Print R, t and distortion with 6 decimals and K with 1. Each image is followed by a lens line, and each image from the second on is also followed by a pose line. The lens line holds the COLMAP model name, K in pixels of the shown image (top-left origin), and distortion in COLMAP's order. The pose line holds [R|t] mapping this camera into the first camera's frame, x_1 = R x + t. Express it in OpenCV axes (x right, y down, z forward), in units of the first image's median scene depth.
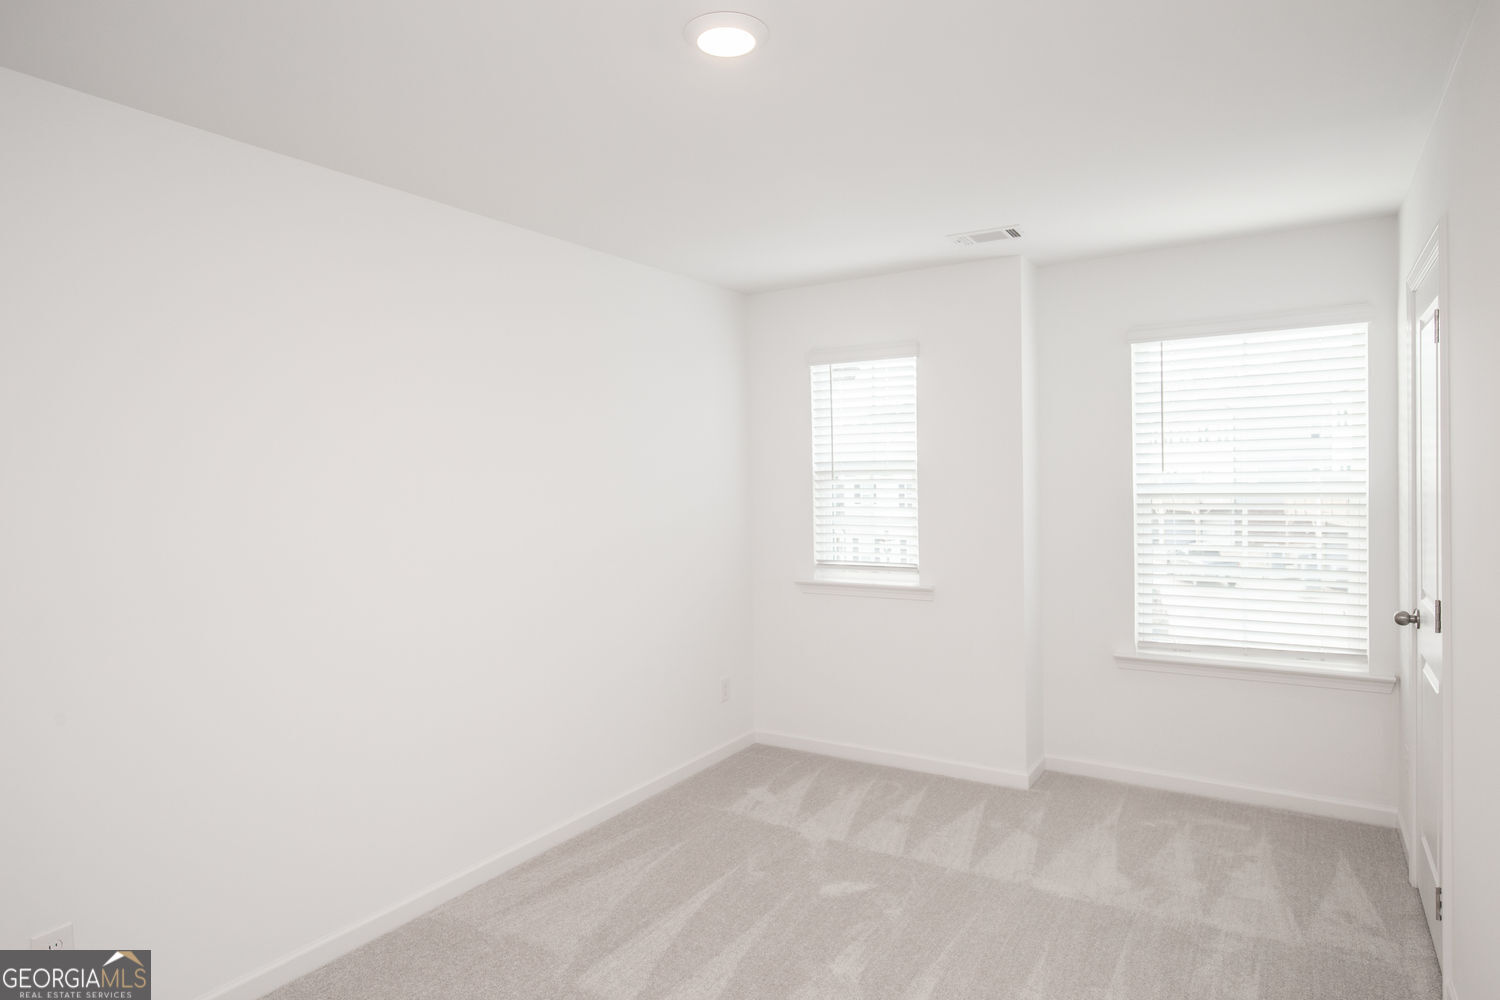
lens RADIAL K [[860.0, 0, 779.9], [0, 860.0, 492.2], [0, 0, 1]] dist [-0.004484, 0.000523]
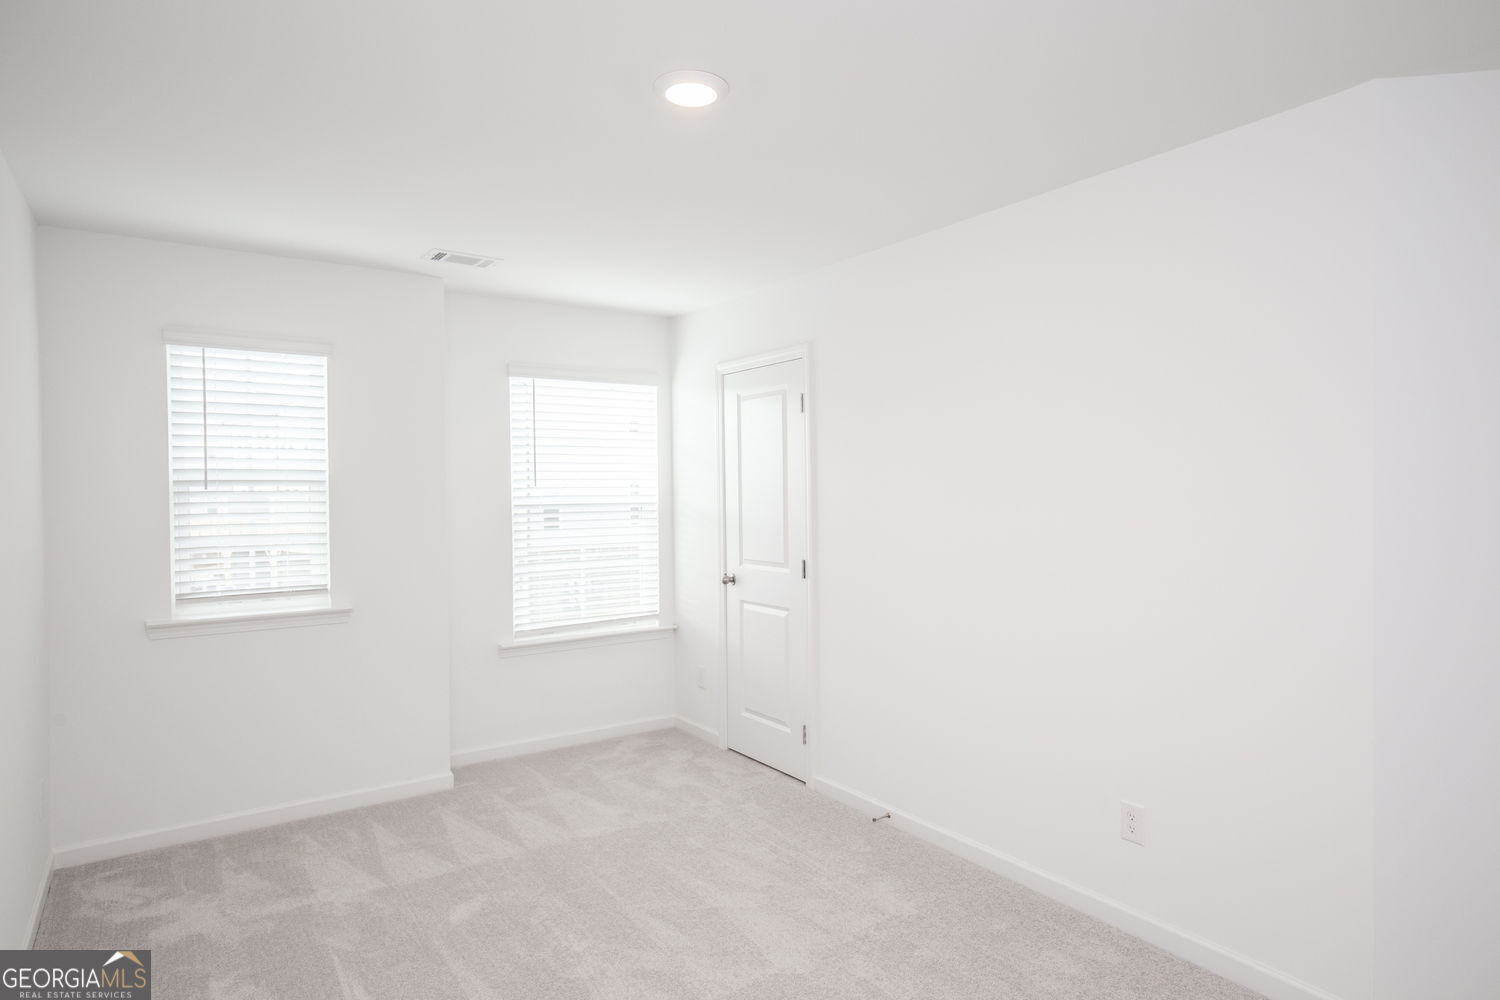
lens RADIAL K [[874.5, 0, 764.4], [0, 874.5, 496.1], [0, 0, 1]] dist [0.001749, 0.005984]
pose [[0.387745, 0.002898, 0.921762, -0.517174], [0.014821, 0.999846, -0.009378, 0.005743], [-0.921647, 0.017298, 0.387643, 0.216677]]
